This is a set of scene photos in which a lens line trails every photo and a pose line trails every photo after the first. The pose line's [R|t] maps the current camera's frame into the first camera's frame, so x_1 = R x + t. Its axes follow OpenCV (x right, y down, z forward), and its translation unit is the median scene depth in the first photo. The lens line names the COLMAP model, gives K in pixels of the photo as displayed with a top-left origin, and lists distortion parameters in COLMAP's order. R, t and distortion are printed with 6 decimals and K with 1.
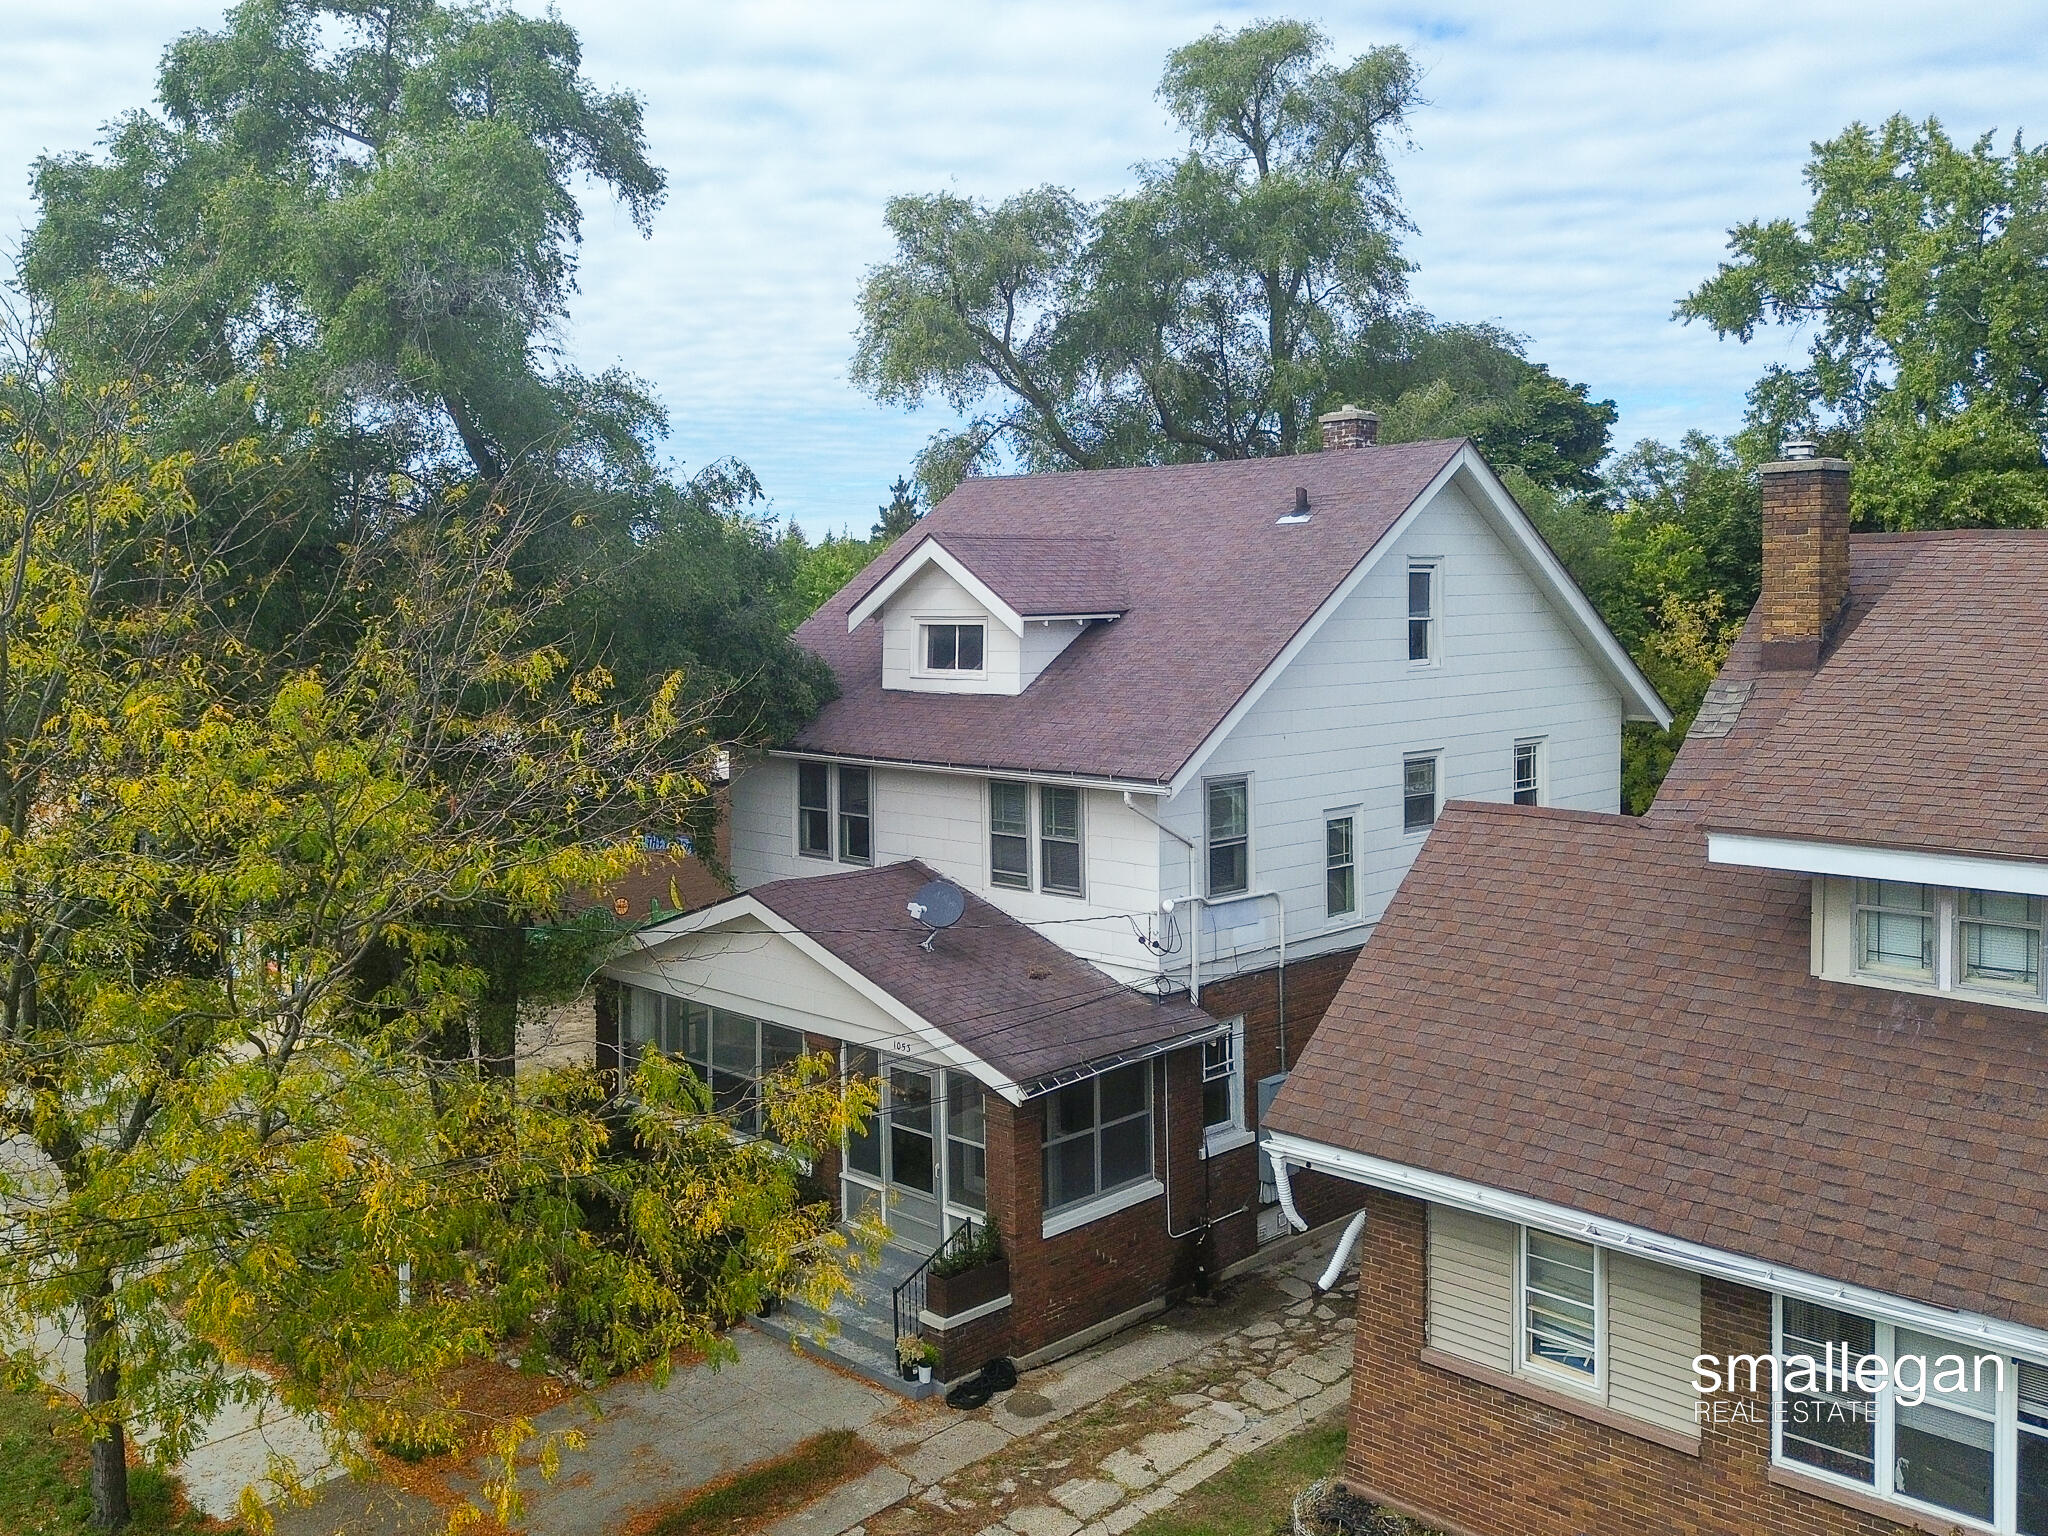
lens RADIAL K [[1732.7, 0, 1009.4], [0, 1732.7, 763.7], [0, 0, 1]] dist [0.051001, -0.026161]
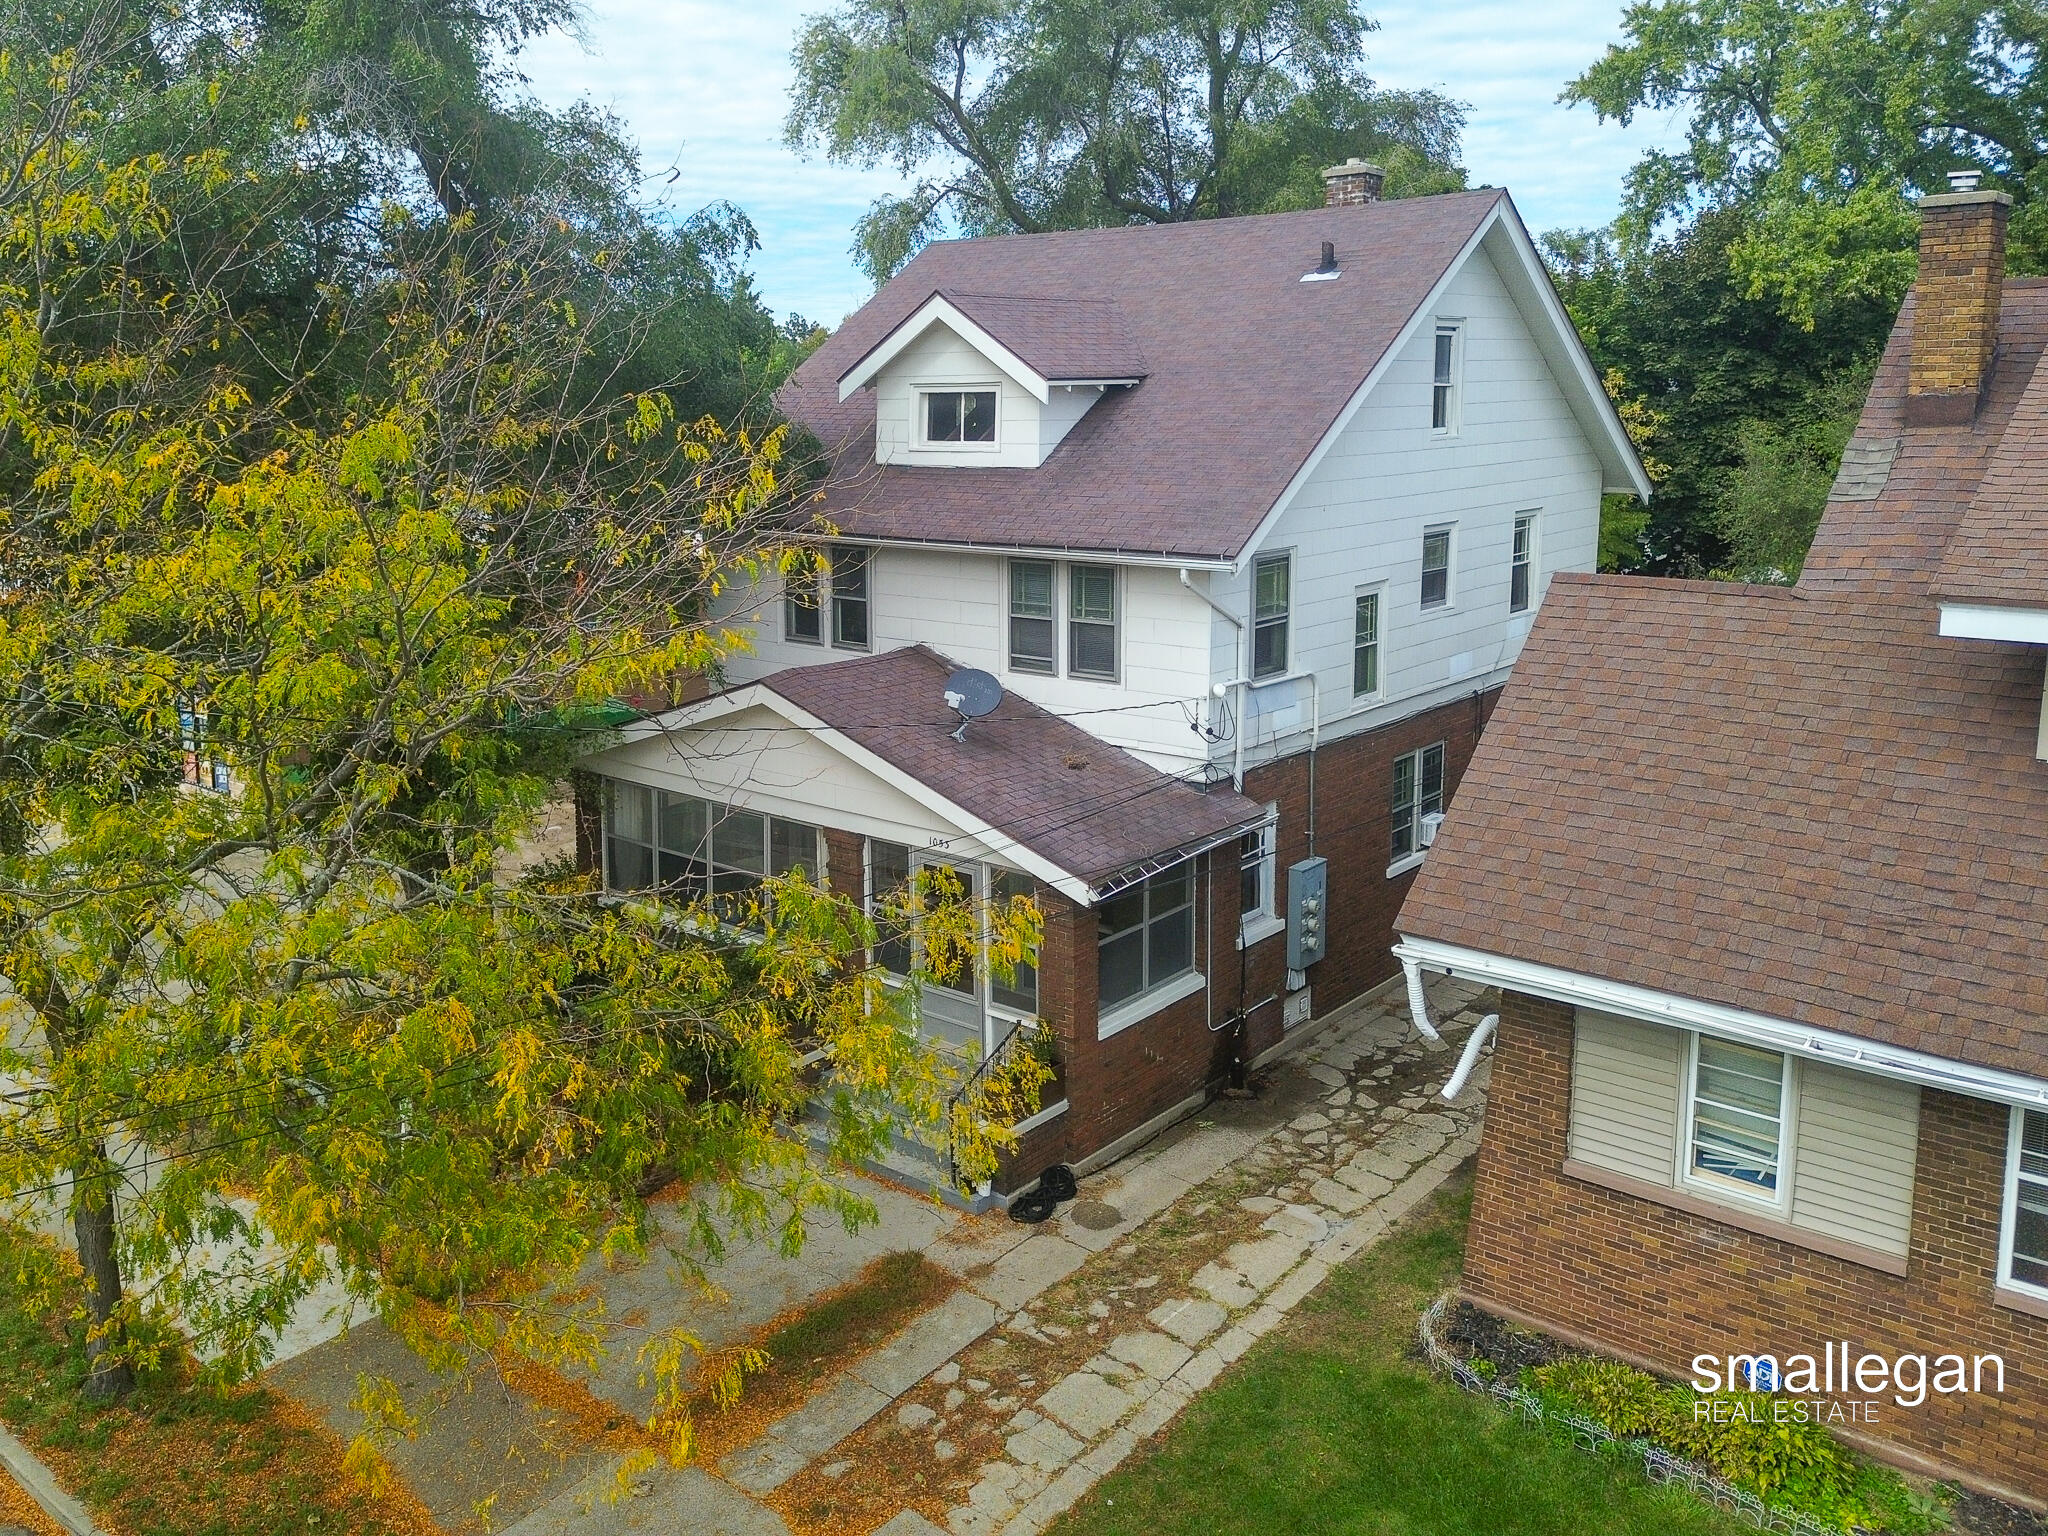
lens RADIAL K [[1629.5, 0, 983.0], [0, 1629.5, 694.3], [0, 0, 1]] dist [0.063982, -0.052860]
pose [[0.997238, -0.014892, 0.072771, -0.099748], [0.008365, 0.995980, 0.089185, 0.004250], [-0.073806, -0.088330, 0.993353, 0.127760]]
